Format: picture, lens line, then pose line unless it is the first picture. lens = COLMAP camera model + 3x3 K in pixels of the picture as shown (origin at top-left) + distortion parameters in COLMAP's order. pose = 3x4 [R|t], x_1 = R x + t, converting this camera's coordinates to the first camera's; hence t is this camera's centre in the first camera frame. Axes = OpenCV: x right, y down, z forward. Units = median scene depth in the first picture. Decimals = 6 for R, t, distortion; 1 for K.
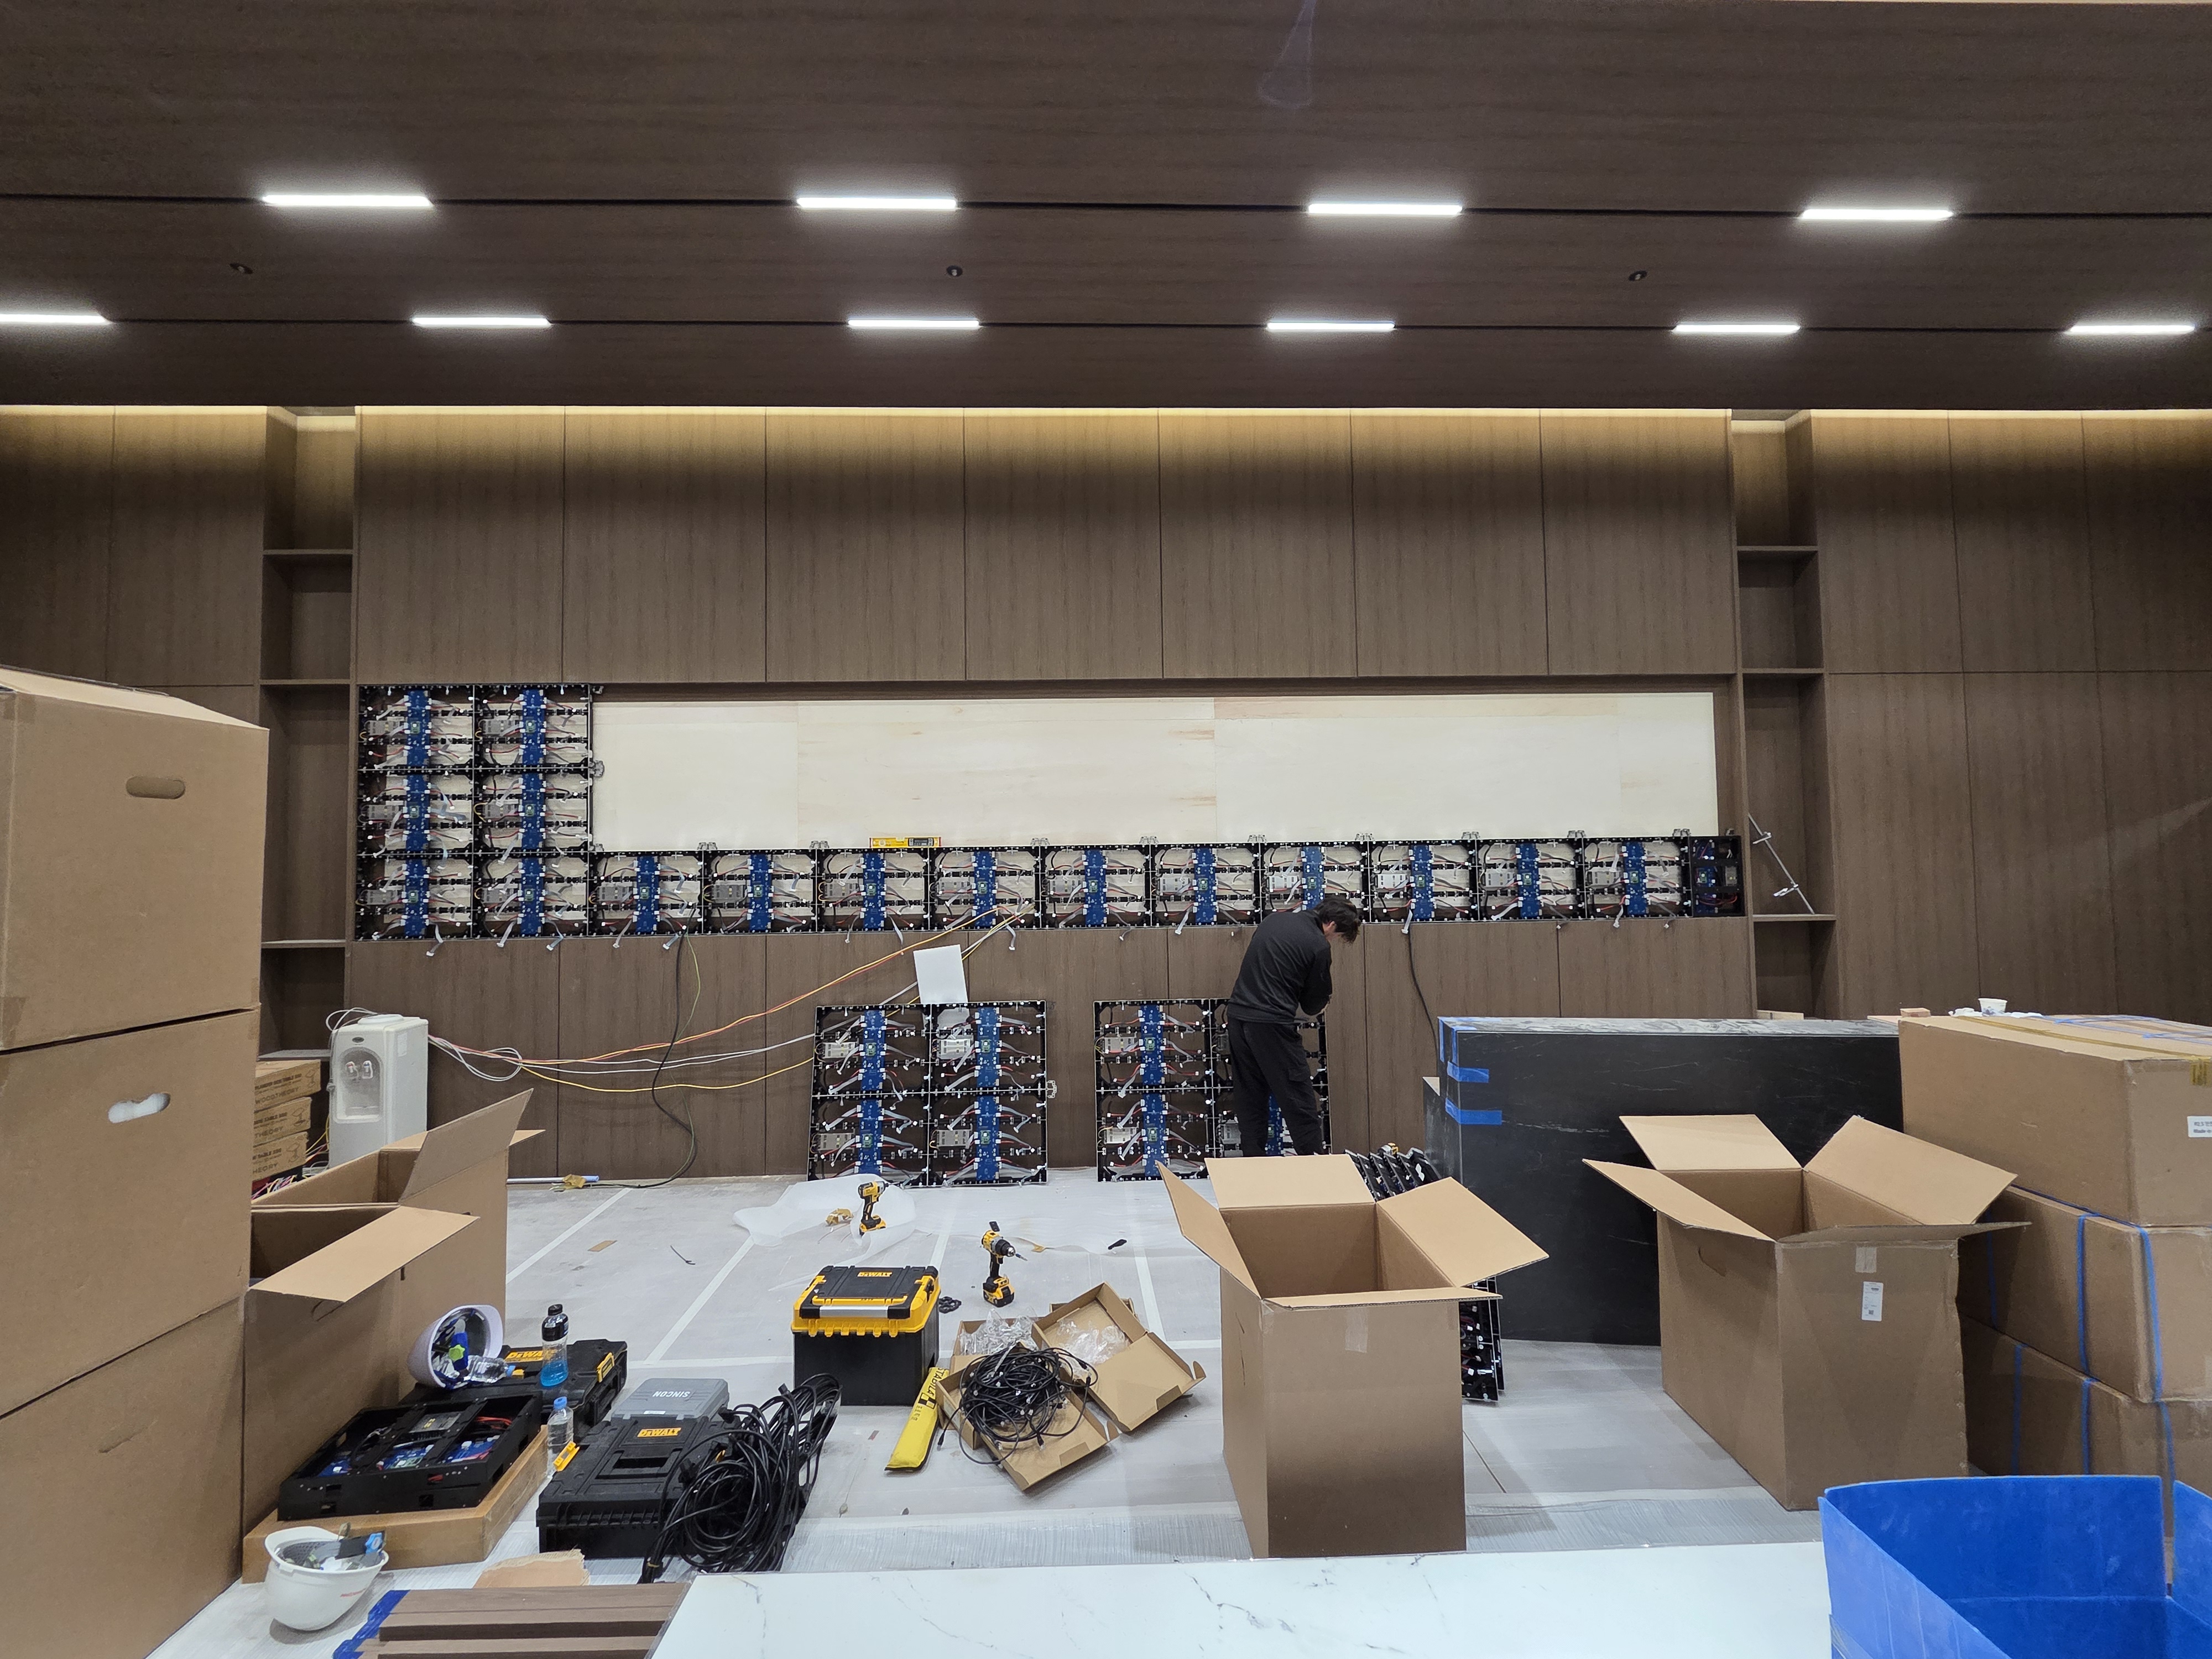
lens RADIAL K [[925.8, 0, 1112.0], [0, 925.8, 820.8], [0, 0, 1]] dist [-0.002646, -0.000515]
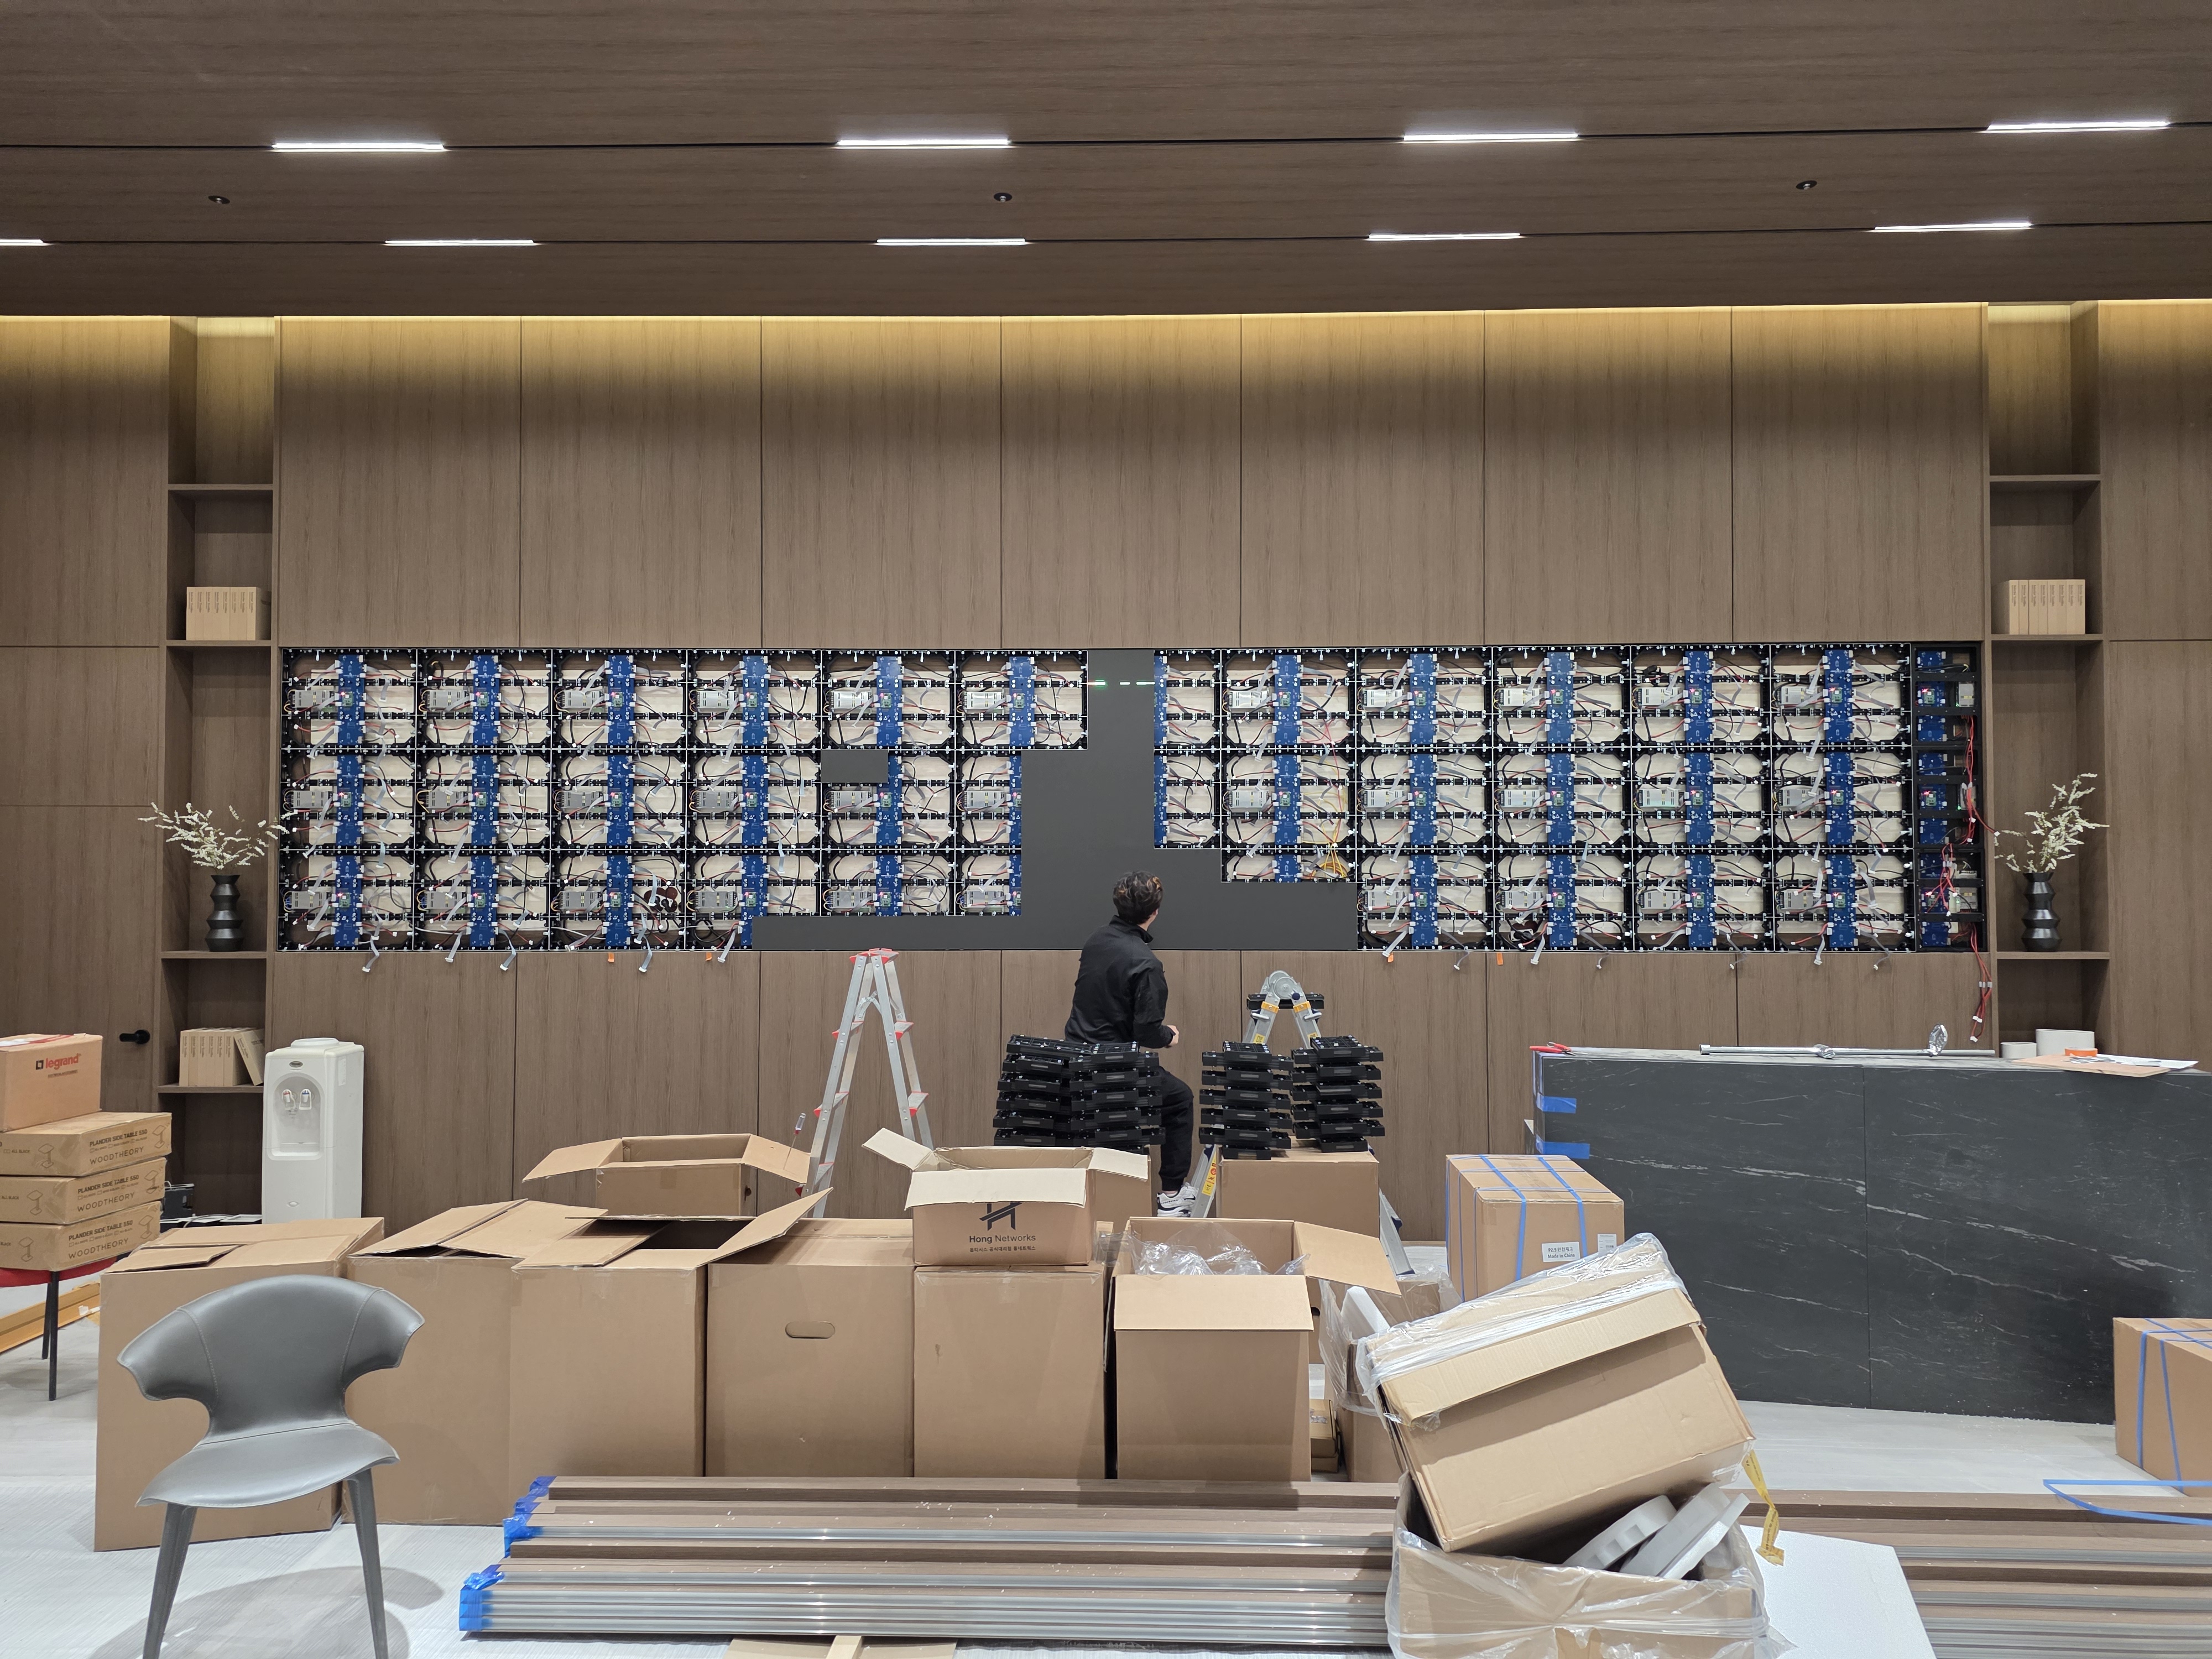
lens RADIAL K [[1502.7, 0, 1106.0], [0, 1502.7, 829.5], [0, 0, 1]] dist [0.072688, -0.073175]
pose [[0.998328, 0.012818, -0.056368, 0.013621], [-0.012108, 0.999843, 0.012906, -0.008482], [0.056525, -0.012202, 0.998327, -0.340724]]
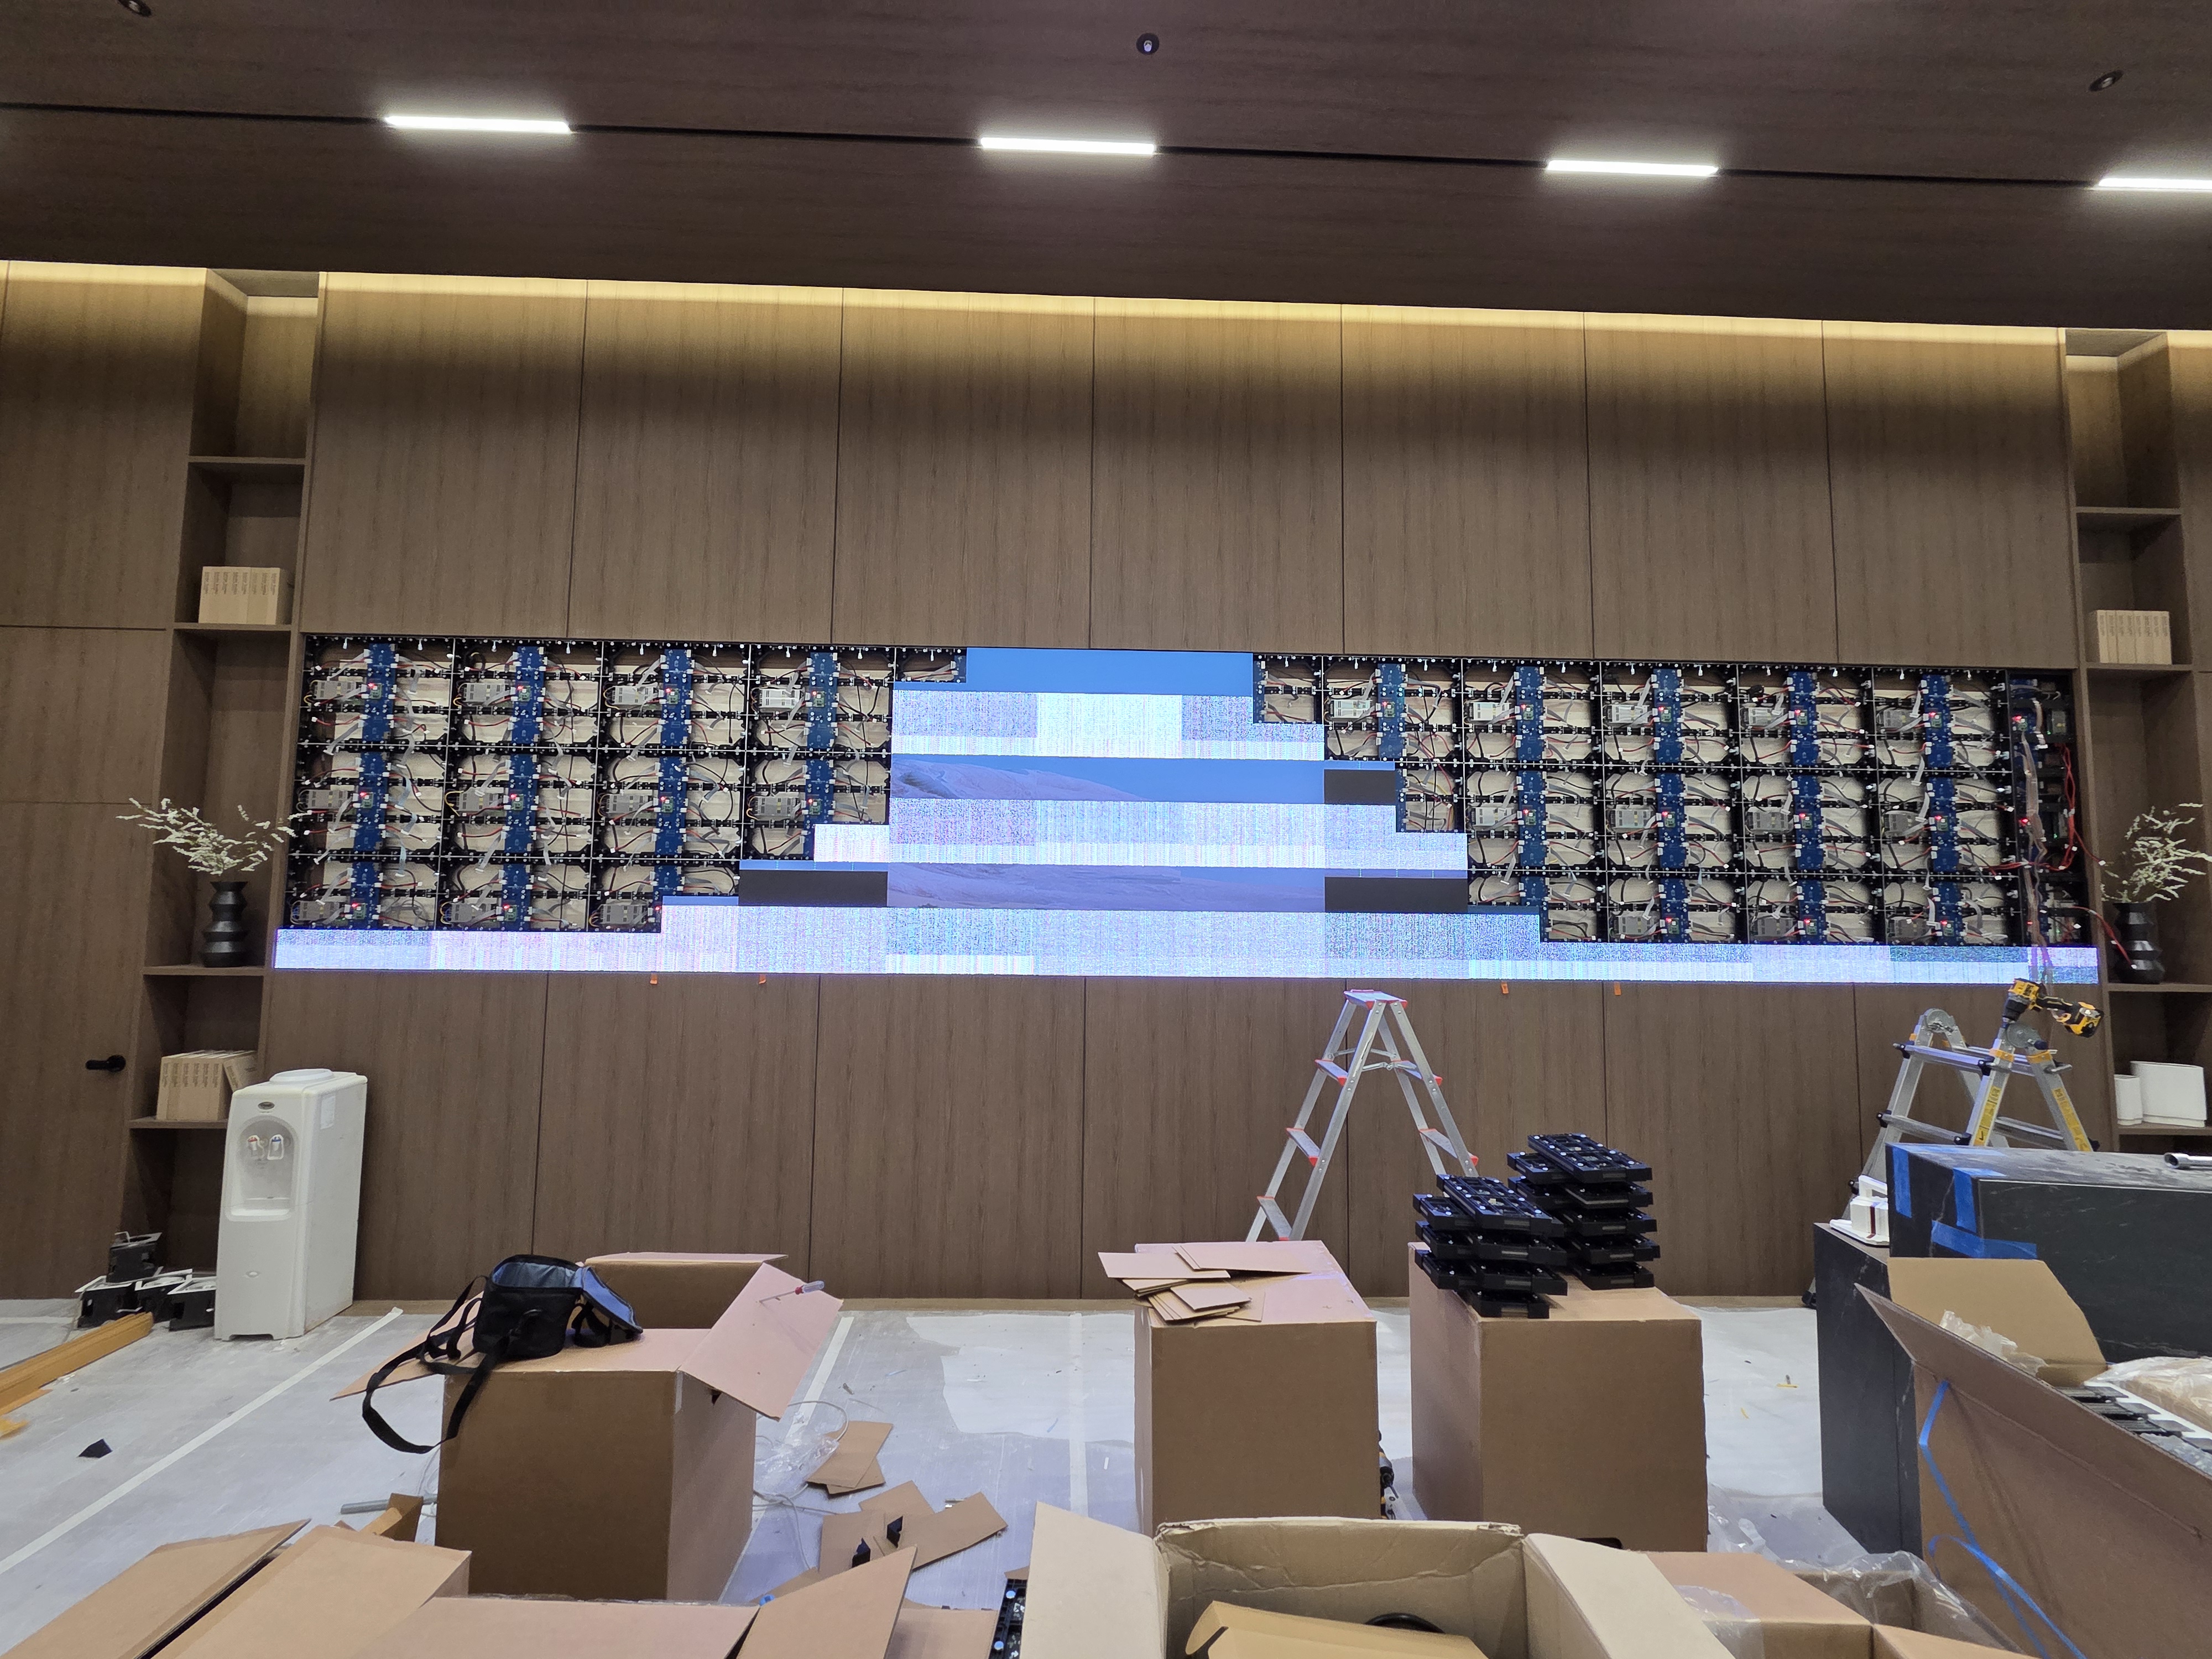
lens RADIAL K [[933.0, 0, 1110.6], [0, 933.0, 817.0], [0, 0, 1]] dist [-0.000675, -0.000059]
pose [[0.999628, 0.026428, -0.006812, -0.132788], [-0.026653, 0.999017, -0.035435, 0.015120], [0.005869, 0.035603, 0.999349, 0.230433]]
